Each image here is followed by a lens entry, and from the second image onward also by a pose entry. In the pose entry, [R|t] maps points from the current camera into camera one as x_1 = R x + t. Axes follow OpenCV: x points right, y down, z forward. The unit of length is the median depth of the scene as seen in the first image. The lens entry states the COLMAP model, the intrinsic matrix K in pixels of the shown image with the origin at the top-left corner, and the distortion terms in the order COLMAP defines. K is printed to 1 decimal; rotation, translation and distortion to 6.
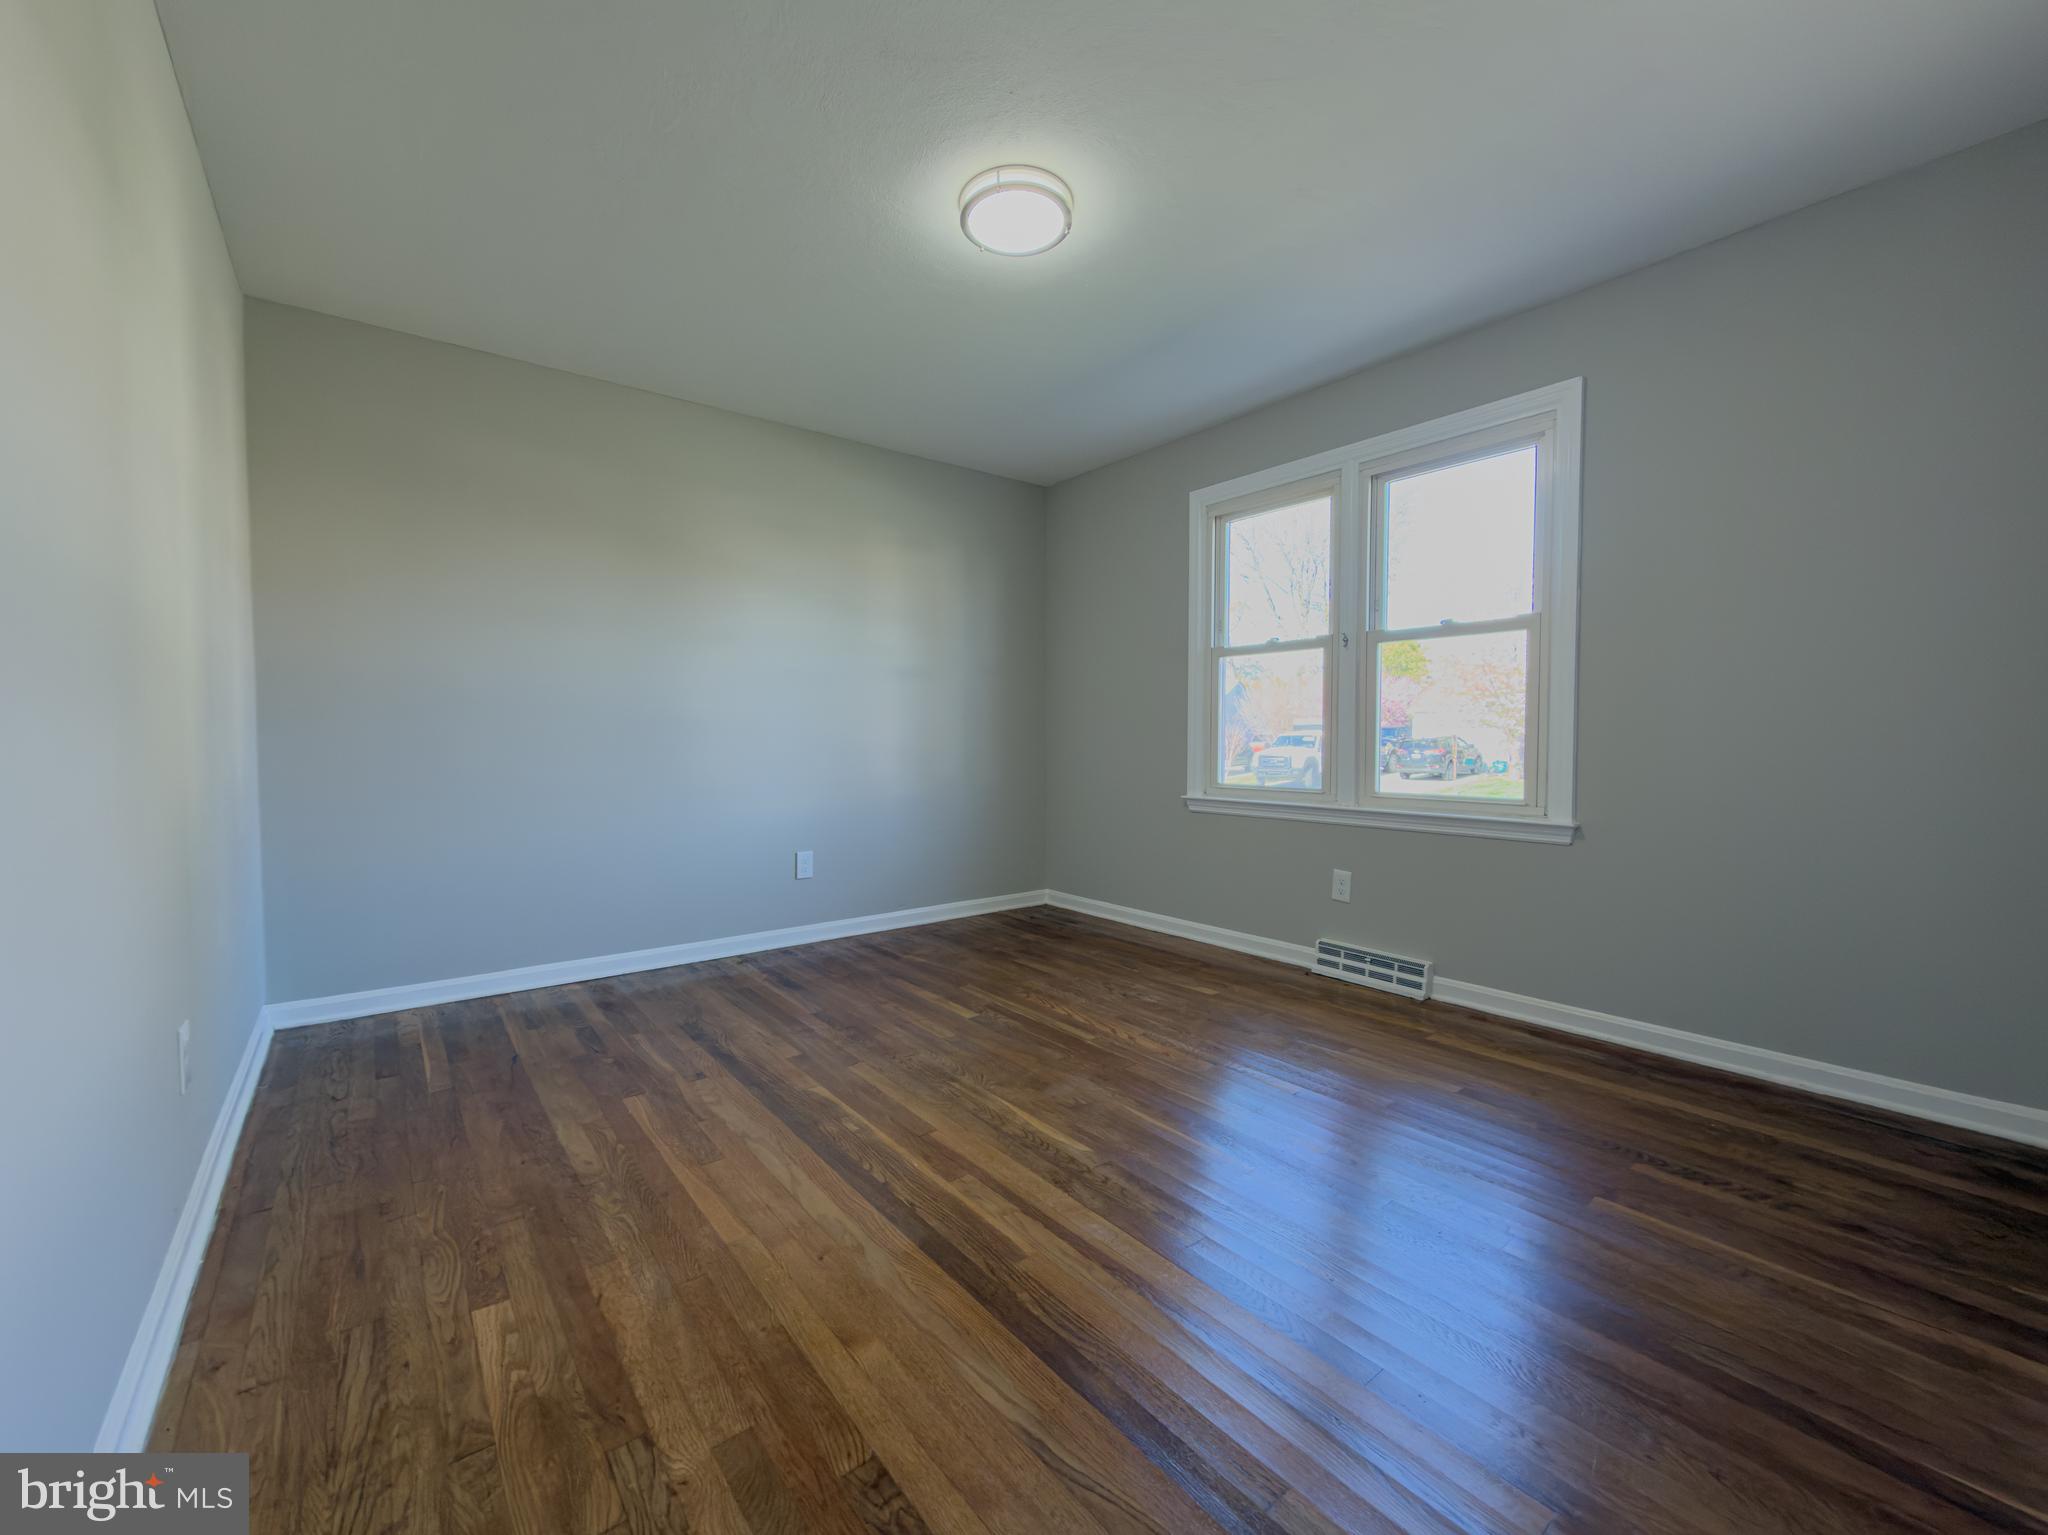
lens RADIAL K [[829.5, 0, 1028.2], [0, 829.5, 768.2], [0, 0, 1]] dist [-0.000269, 0.000244]
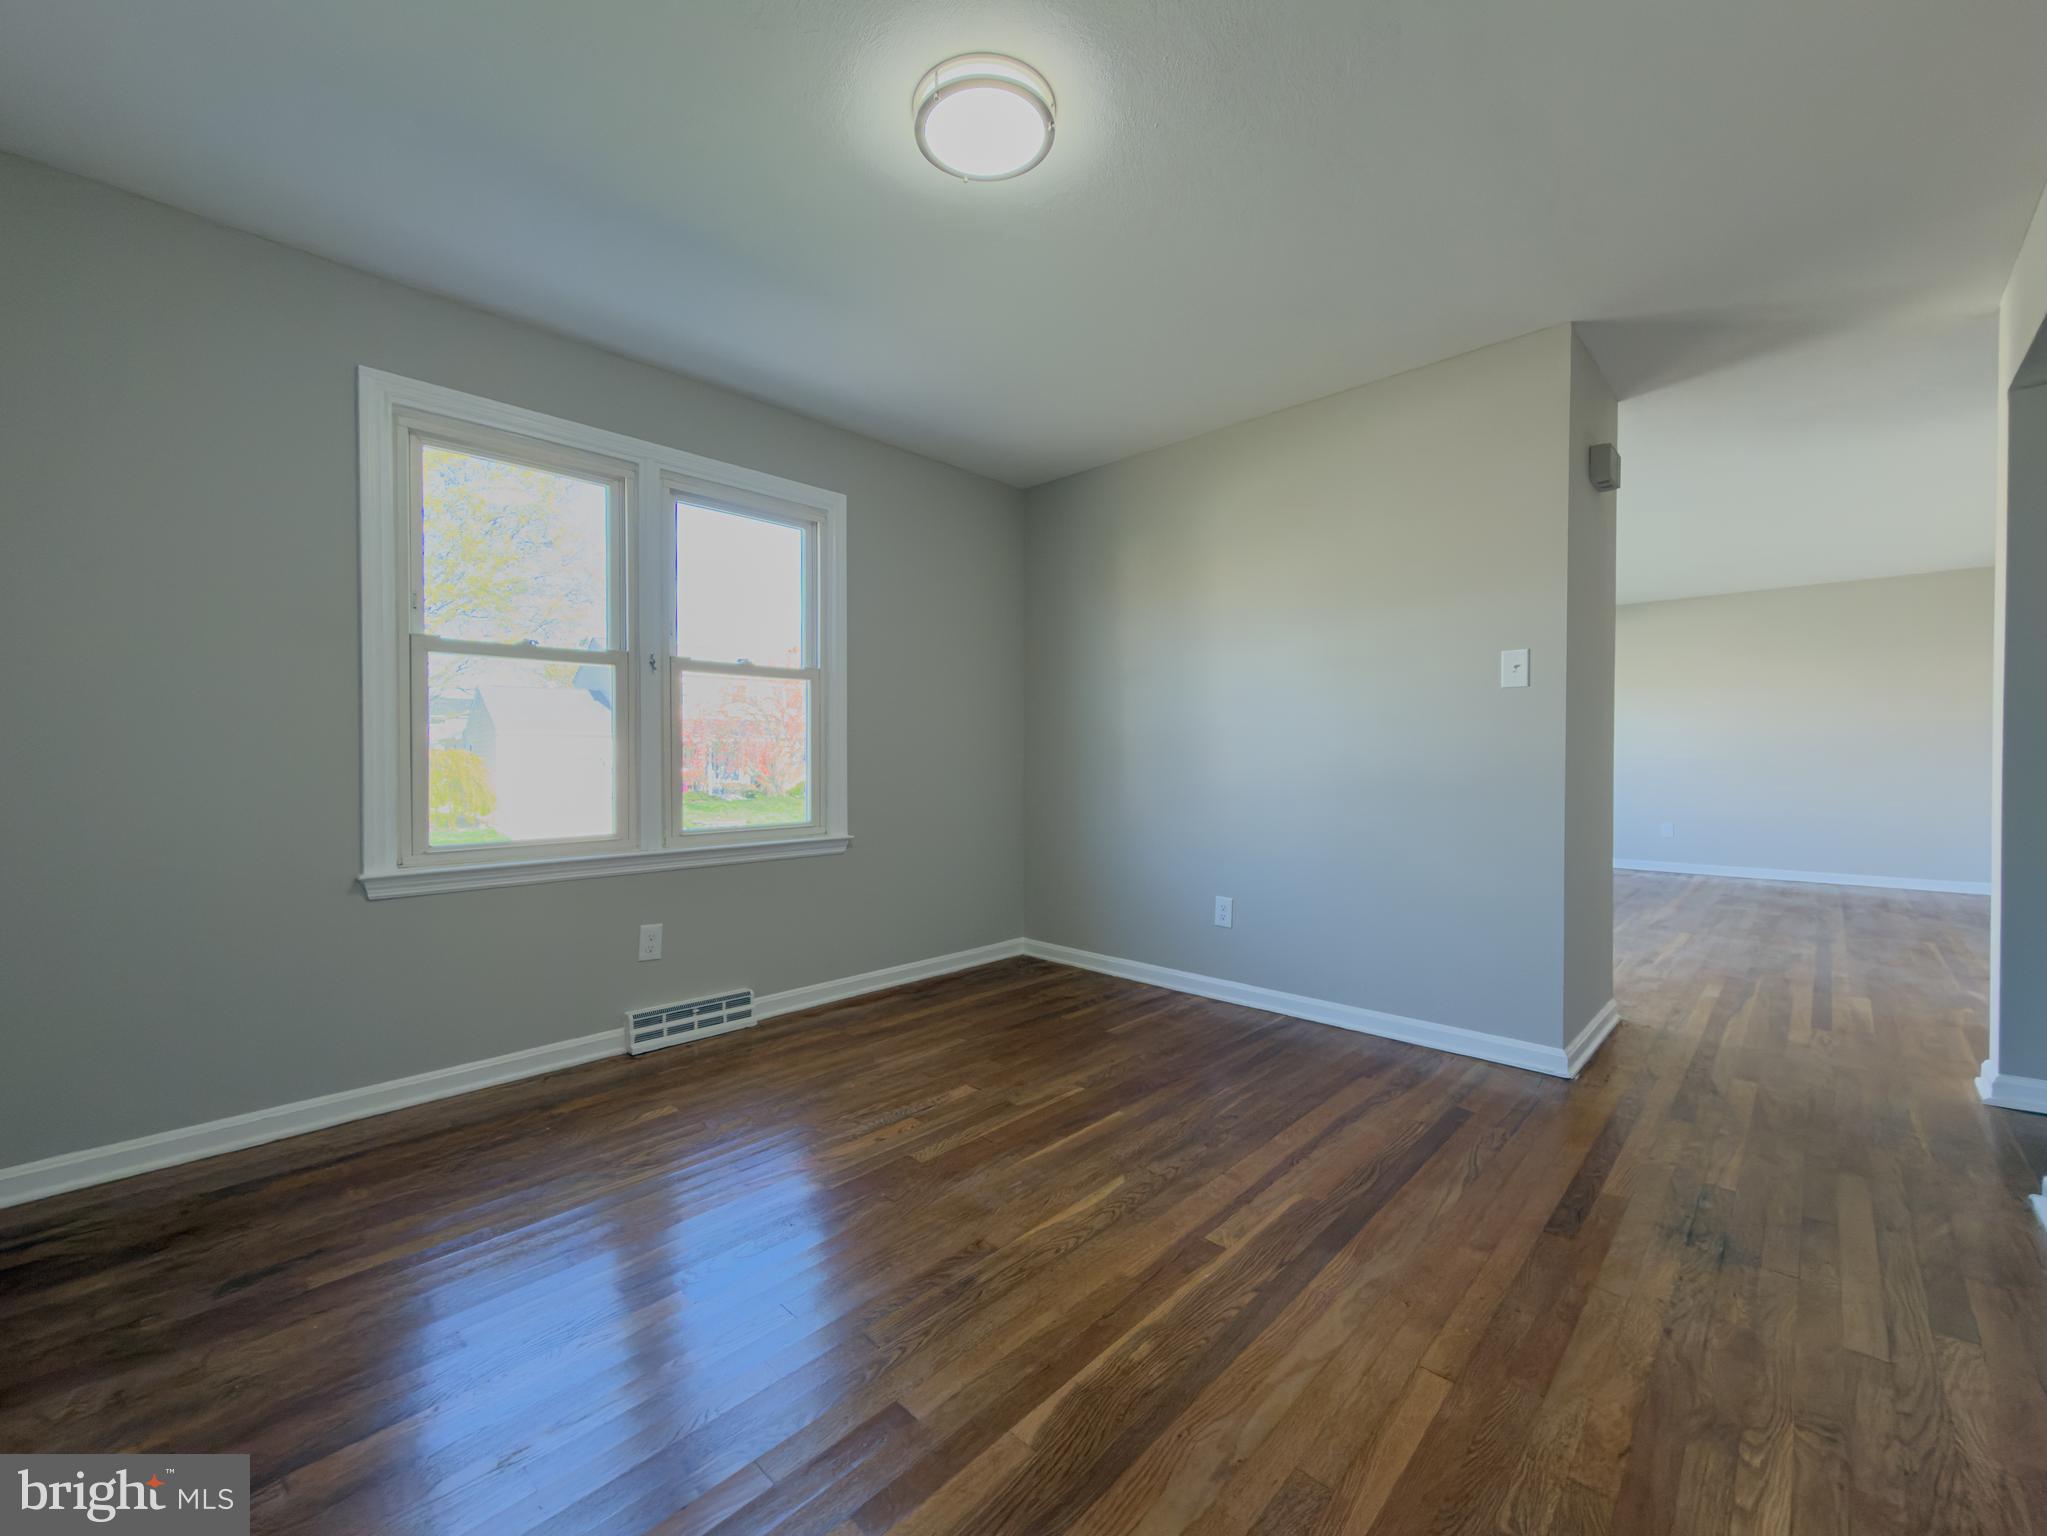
lens RADIAL K [[829.1, 0, 1027.7], [0, 829.1, 768.7], [0, 0, 1]] dist [-0.000269, 0.000244]
pose [[-0.131810, -0.010410, 0.991220, -0.583206], [0.040081, 0.999071, 0.015822, -0.041738], [-0.990464, 0.041814, -0.131270, 0.776280]]
